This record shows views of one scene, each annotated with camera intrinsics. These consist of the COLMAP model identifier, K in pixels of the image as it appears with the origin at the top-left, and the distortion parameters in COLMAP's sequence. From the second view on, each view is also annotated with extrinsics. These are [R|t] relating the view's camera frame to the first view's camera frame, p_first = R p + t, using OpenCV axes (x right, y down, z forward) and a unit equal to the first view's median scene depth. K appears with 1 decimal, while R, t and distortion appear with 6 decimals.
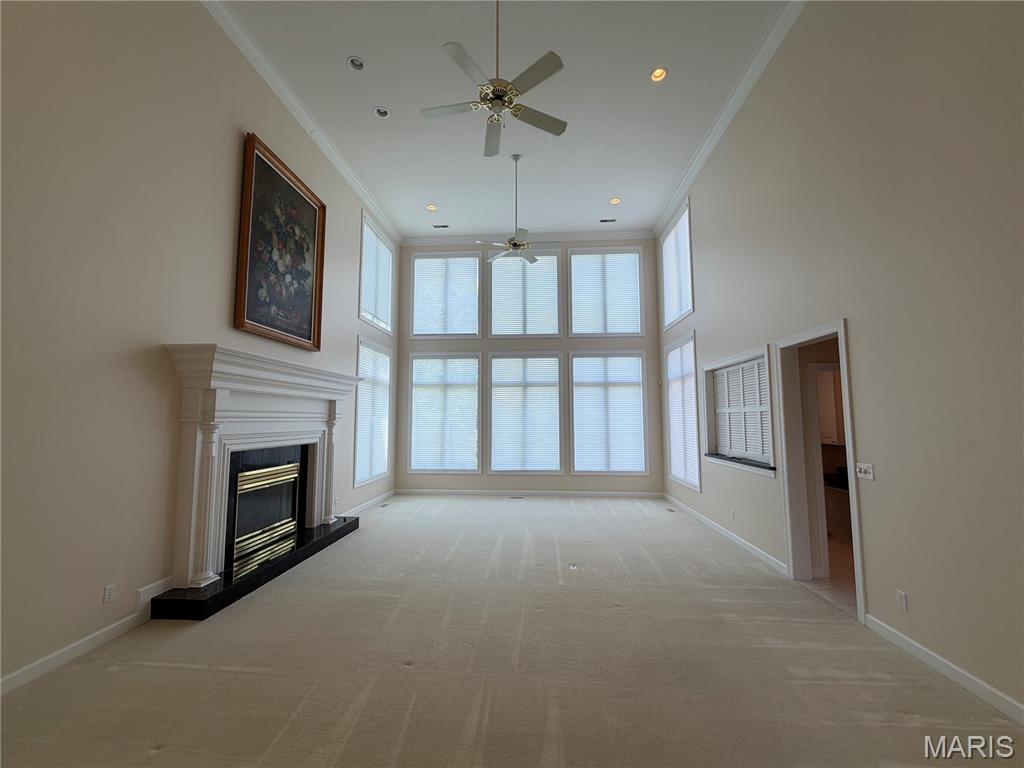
lens RADIAL K [[406.6, 0, 510.9], [0, 406.6, 388.1], [0, 0, 1]] dist [0.000002, -0.000453]
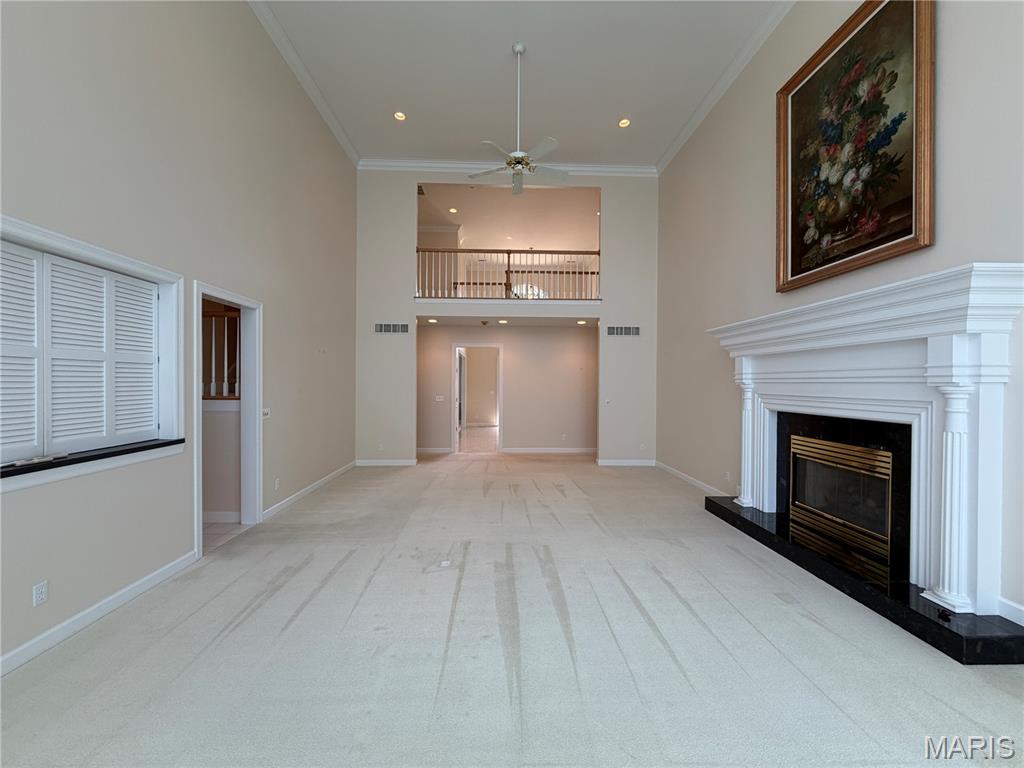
lens RADIAL K [[406.6, 0, 509.4], [0, 406.6, 383.8], [0, 0, 1]] dist [0.000002, -0.000453]
pose [[-0.994277, -0.005098, -0.106708, 0.105363], [0.003083, 0.997076, -0.076356, 0.137411], [0.106785, -0.076248, -0.991354, 1.653385]]
